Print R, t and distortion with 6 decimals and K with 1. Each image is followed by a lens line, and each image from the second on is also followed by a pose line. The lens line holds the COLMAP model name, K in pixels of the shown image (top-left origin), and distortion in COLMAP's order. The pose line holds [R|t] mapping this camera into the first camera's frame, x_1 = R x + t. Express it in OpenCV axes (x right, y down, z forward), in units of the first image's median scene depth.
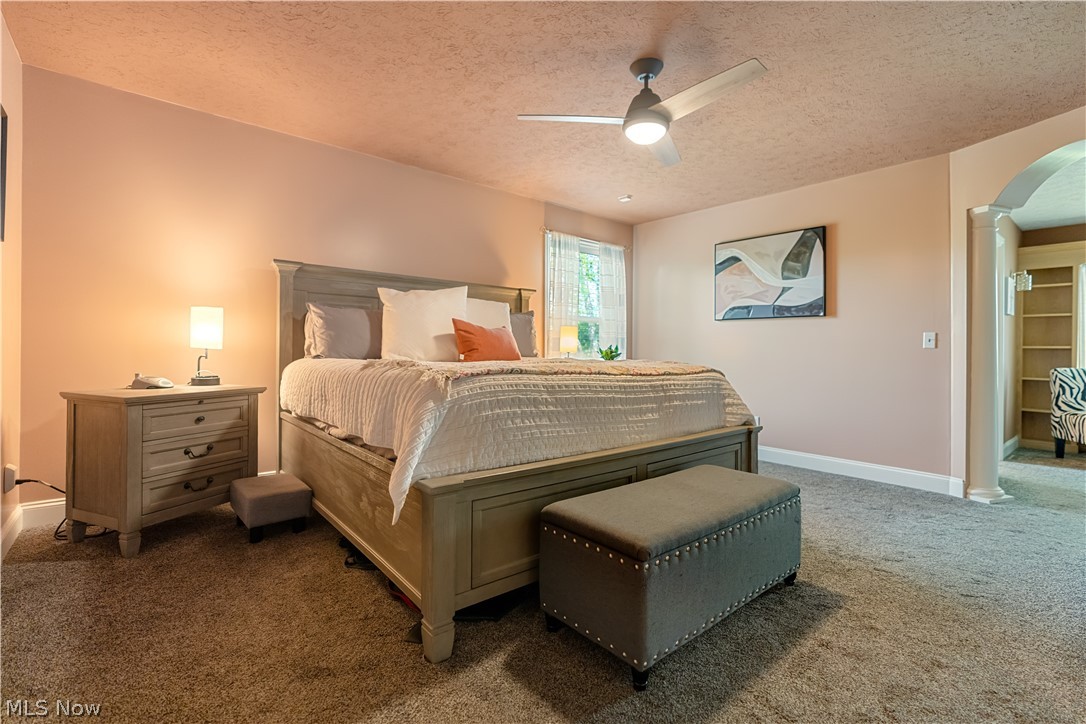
lens RADIAL K [[492.6, 0, 543.2], [0, 492.6, 358.7], [0, 0, 1]] dist [-0.002987, 0.001203]
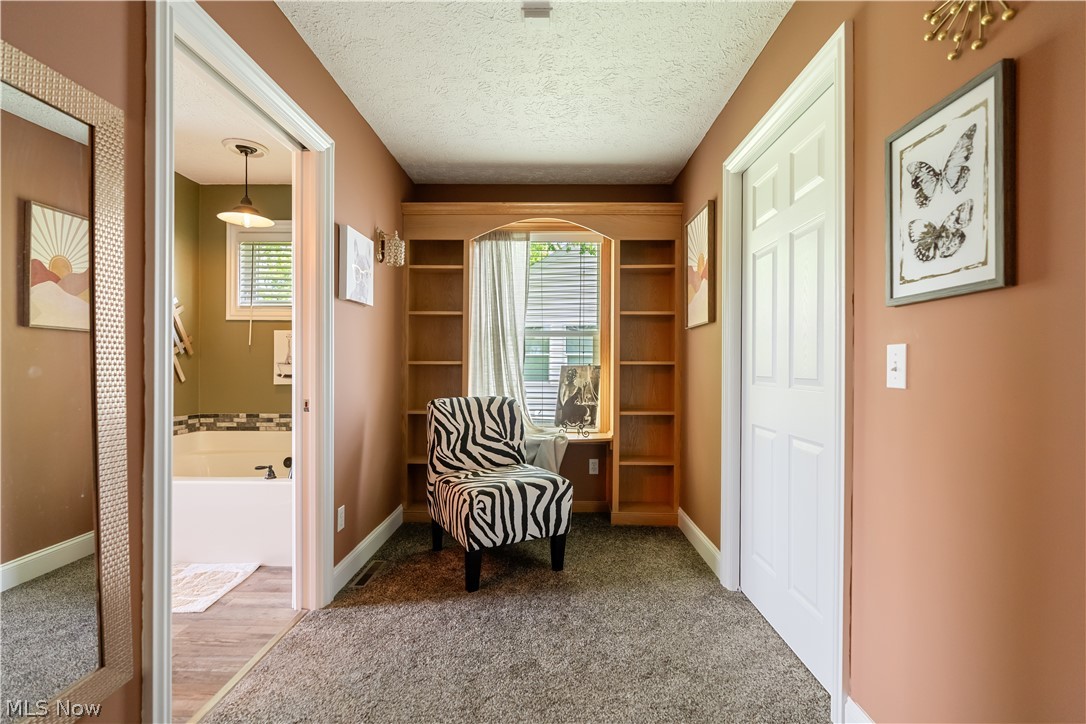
lens RADIAL K [[492.6, 0, 544.6], [0, 492.6, 362.3], [0, 0, 1]] dist [-0.002987, 0.001203]
pose [[0.652358, -0.001328, 0.757910, 0.692116], [0.002045, 0.999998, -0.000008, -0.025817], [-0.757908, 0.001555, 0.652360, 0.518128]]
